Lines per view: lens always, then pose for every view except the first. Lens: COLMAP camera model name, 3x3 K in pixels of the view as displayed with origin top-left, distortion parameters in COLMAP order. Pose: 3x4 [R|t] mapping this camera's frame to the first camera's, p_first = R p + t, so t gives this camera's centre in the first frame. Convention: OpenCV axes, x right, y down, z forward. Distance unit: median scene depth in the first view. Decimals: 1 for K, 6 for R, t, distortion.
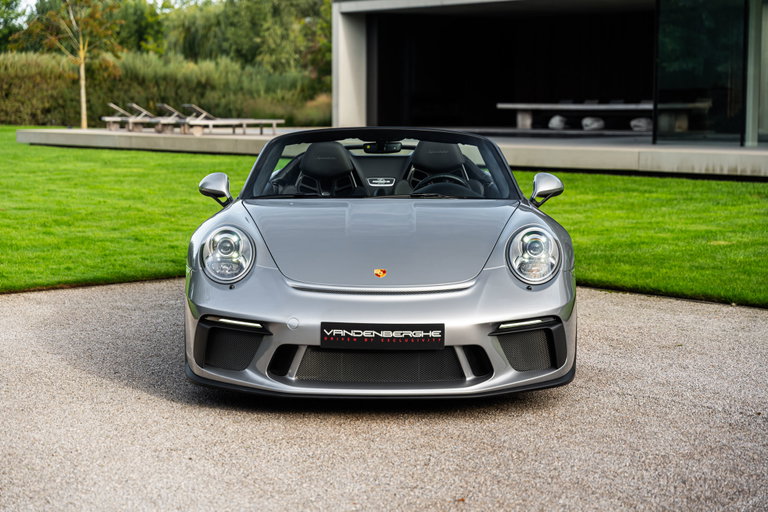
lens RADIAL K [[1501.7, 0, 384.0], [0, 1501.7, 256.0], [0, 0, 1]] dist [0.055706, -0.122654]
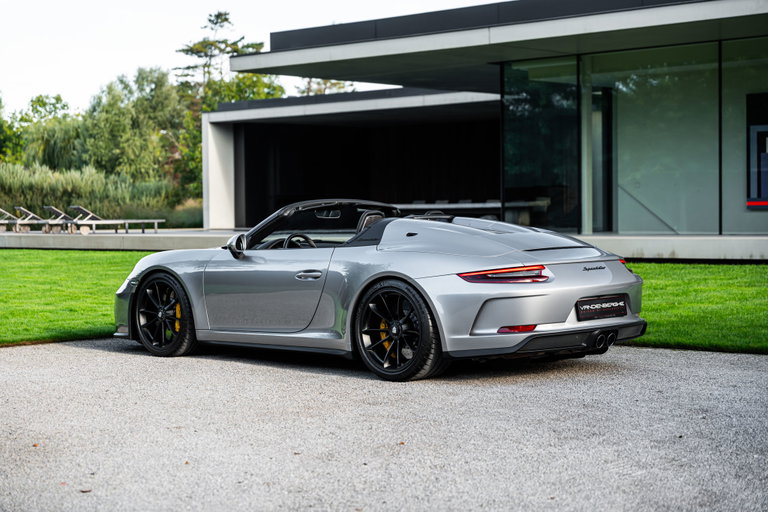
lens RADIAL K [[1472.5, 0, 384.0], [0, 1472.5, 256.0], [0, 0, 1]] dist [0.033522, -0.055437]
pose [[0.994566, -0.015247, 0.102981, -0.017540], [0.022656, 0.997207, -0.071163, 0.014014], [-0.101609, 0.073109, 0.992134, -0.064659]]
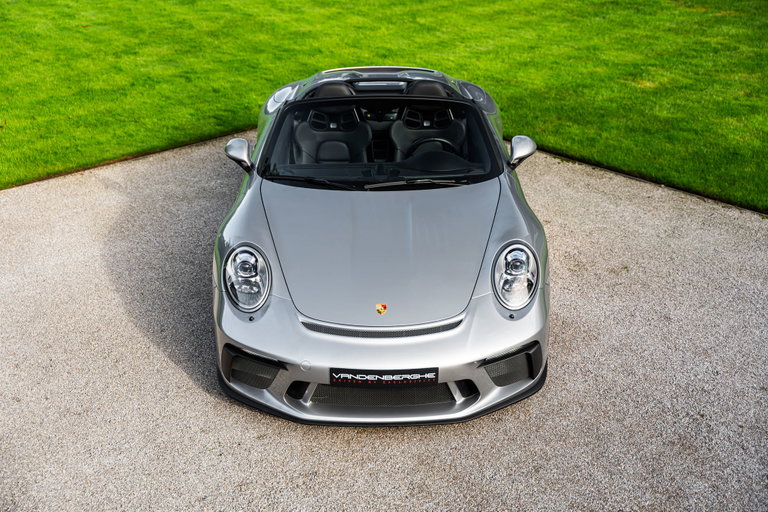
lens RADIAL K [[1001.7, 0, 384.0], [0, 1001.7, 256.0], [0, 0, 1]] dist [0.004646, 0.028034]
pose [[0.999960, -0.008659, 0.002404, -0.000423], [0.007489, 0.950870, 0.309499, -0.054695], [-0.004966, -0.309468, 0.950897, 0.061384]]
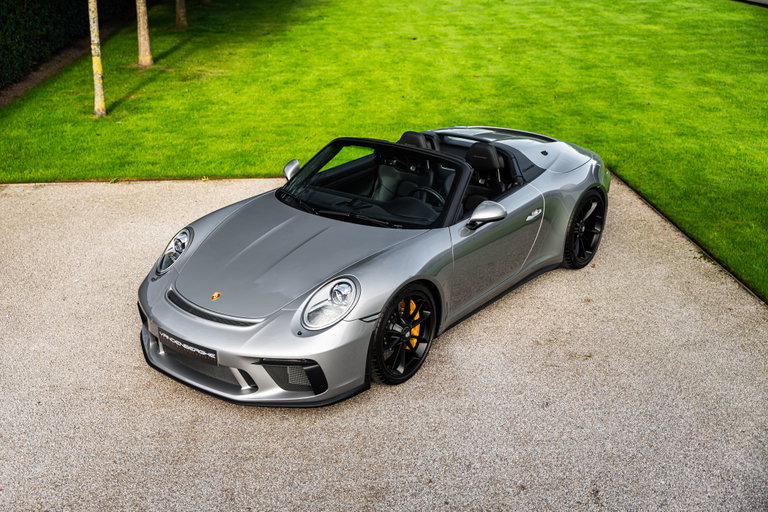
lens RADIAL K [[894.0, 0, 384.0], [0, 894.0, 256.0], [0, 0, 1]] dist [0.016207, 0.011983]
pose [[0.783799, 0.220949, -0.580380, 0.126506], [-0.056892, 0.956184, 0.287184, -0.057970], [0.618403, -0.192076, 0.762027, 0.096837]]
